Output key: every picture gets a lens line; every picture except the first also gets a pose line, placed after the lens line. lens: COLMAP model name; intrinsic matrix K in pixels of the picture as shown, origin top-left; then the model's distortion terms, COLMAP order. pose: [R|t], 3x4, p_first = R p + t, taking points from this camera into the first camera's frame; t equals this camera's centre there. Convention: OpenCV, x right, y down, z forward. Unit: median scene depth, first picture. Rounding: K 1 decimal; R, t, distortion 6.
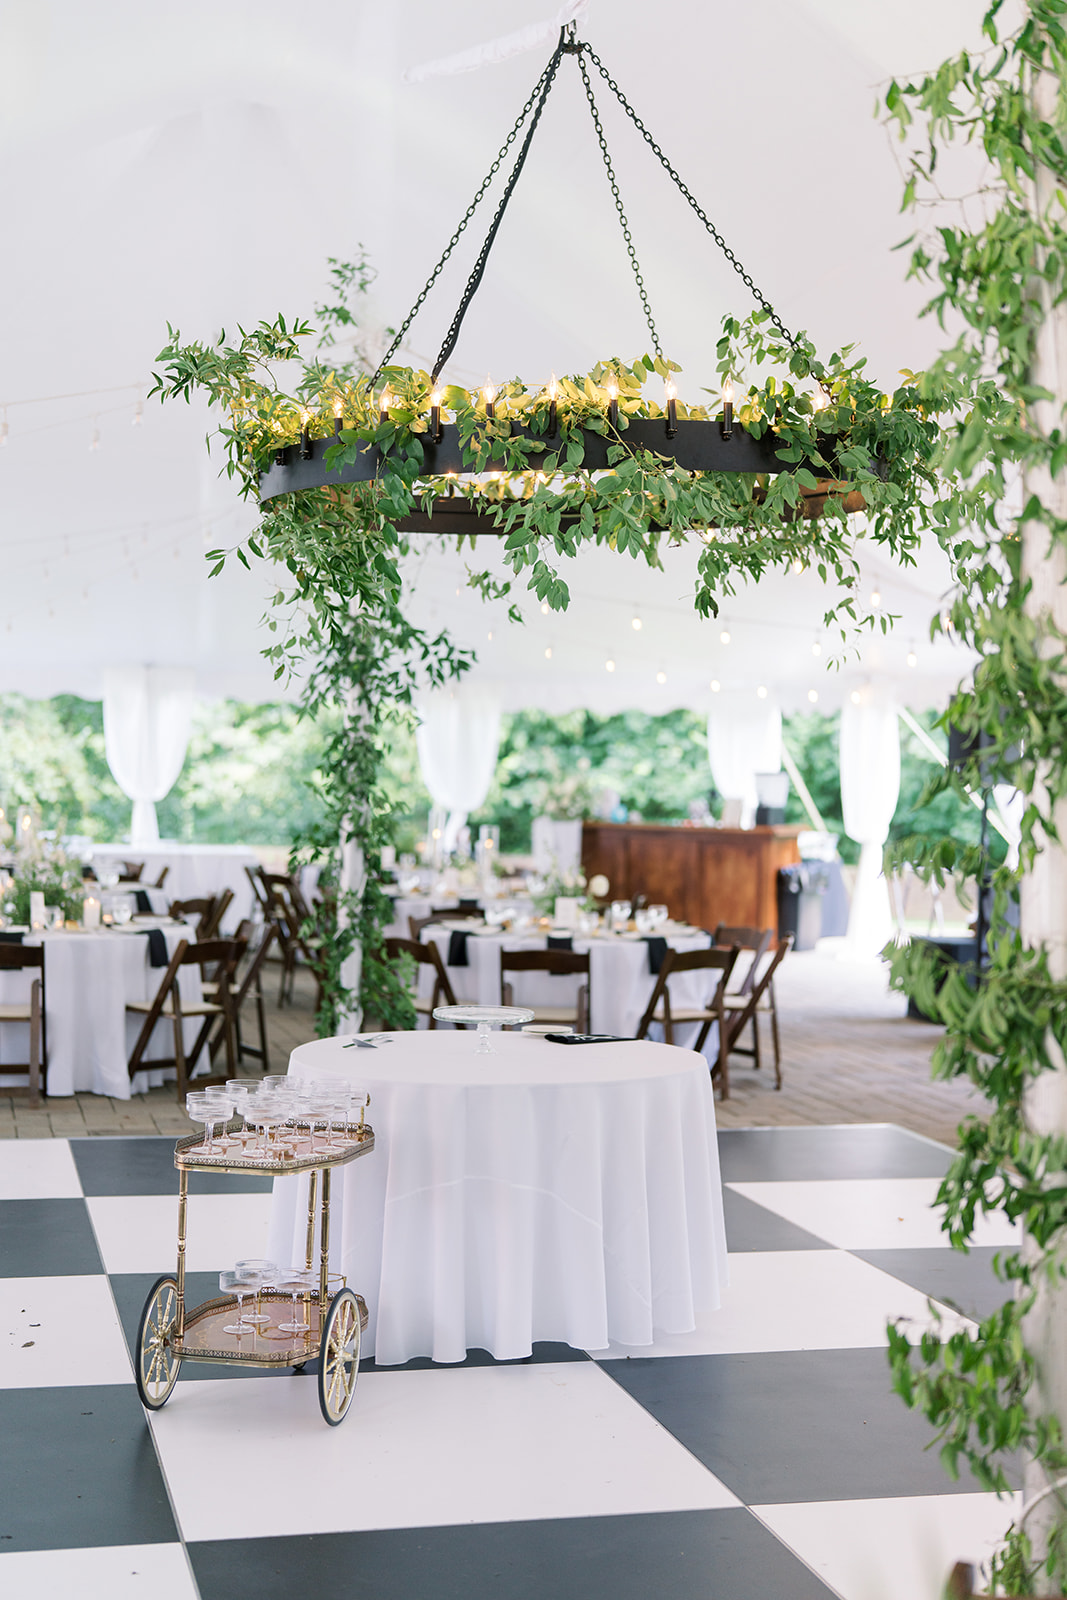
lens RADIAL K [[2284.9, 0, 533.3], [0, 2284.9, 796.9], [0, 0, 1]] dist [-0.029230, 0.000000]
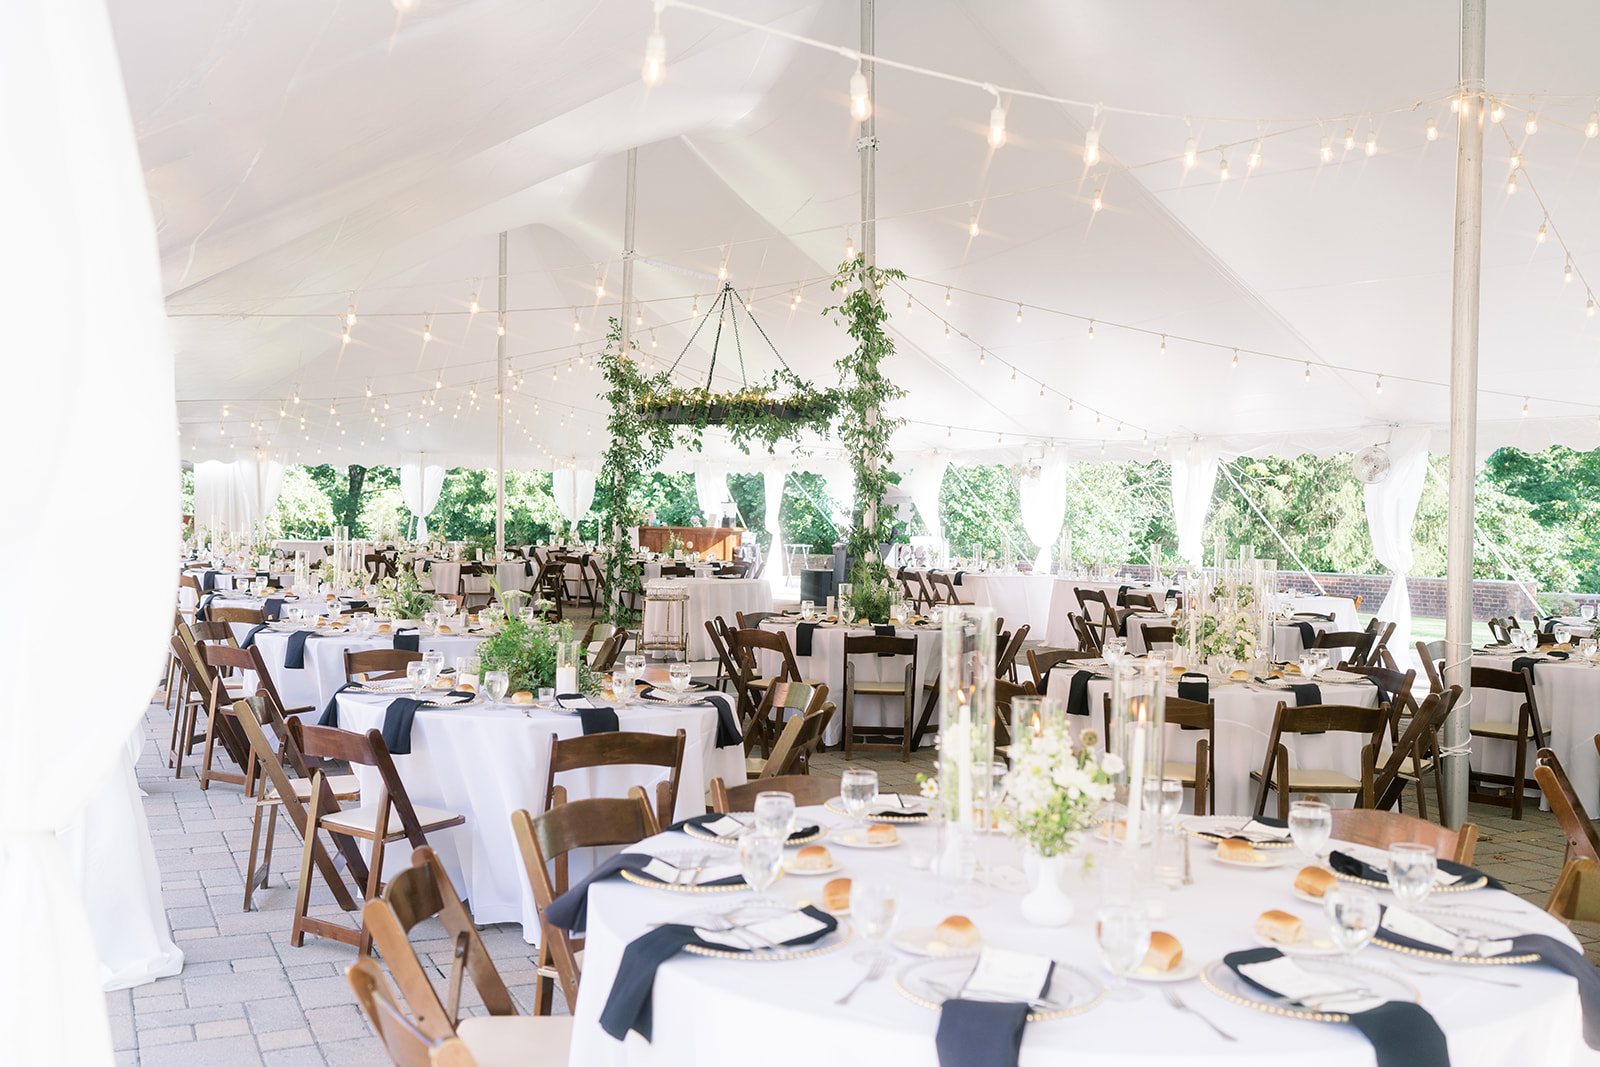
lens RADIAL K [[1612.4, 0, 799.6], [0, 1612.4, 532.5], [0, 0, 1]] dist [-0.000475, 0.000000]
pose [[0.981747, -0.011892, 0.189820, -0.391474], [0.011030, 0.999923, 0.005600, 0.033846], [-0.189872, -0.003404, 0.981803, -1.612335]]
